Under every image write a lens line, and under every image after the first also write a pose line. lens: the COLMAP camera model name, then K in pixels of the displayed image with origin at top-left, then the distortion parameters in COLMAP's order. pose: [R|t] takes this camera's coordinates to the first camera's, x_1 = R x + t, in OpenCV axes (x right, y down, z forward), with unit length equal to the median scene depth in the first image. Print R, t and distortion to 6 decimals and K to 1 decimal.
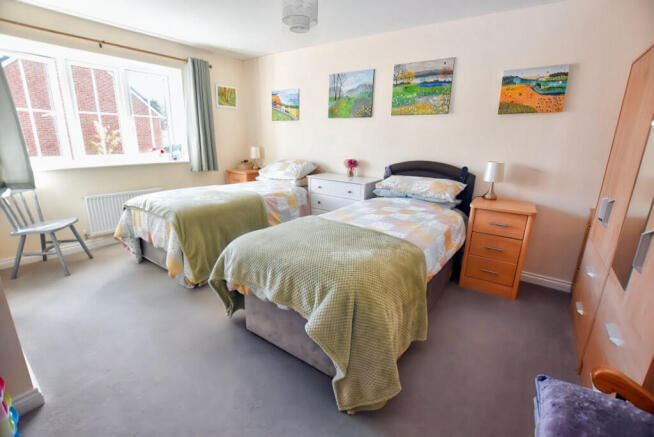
lens RADIAL K [[296.5, 0, 326.7], [0, 296.5, 220.7], [0, 0, 1]] dist [-0.027458, 0.001428]
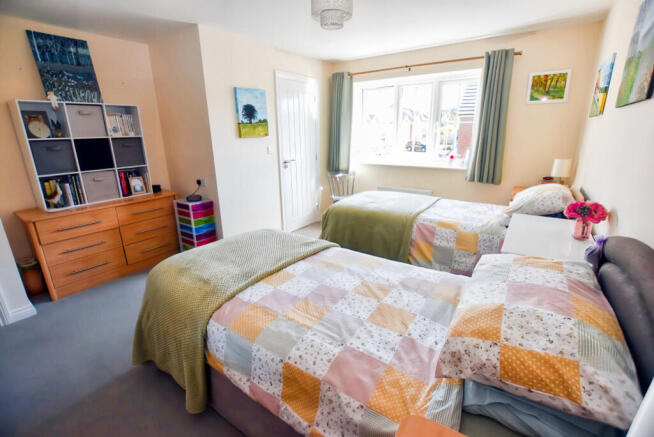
lens RADIAL K [[296.5, 0, 327.5], [0, 296.5, 220.0], [0, 0, 1]] dist [-0.027458, 0.001428]
pose [[0.008597, 0.265781, -0.963995, 0.500952], [-0.250839, 0.933781, 0.255213, -0.198095], [0.967991, 0.239613, 0.074696, 0.603866]]
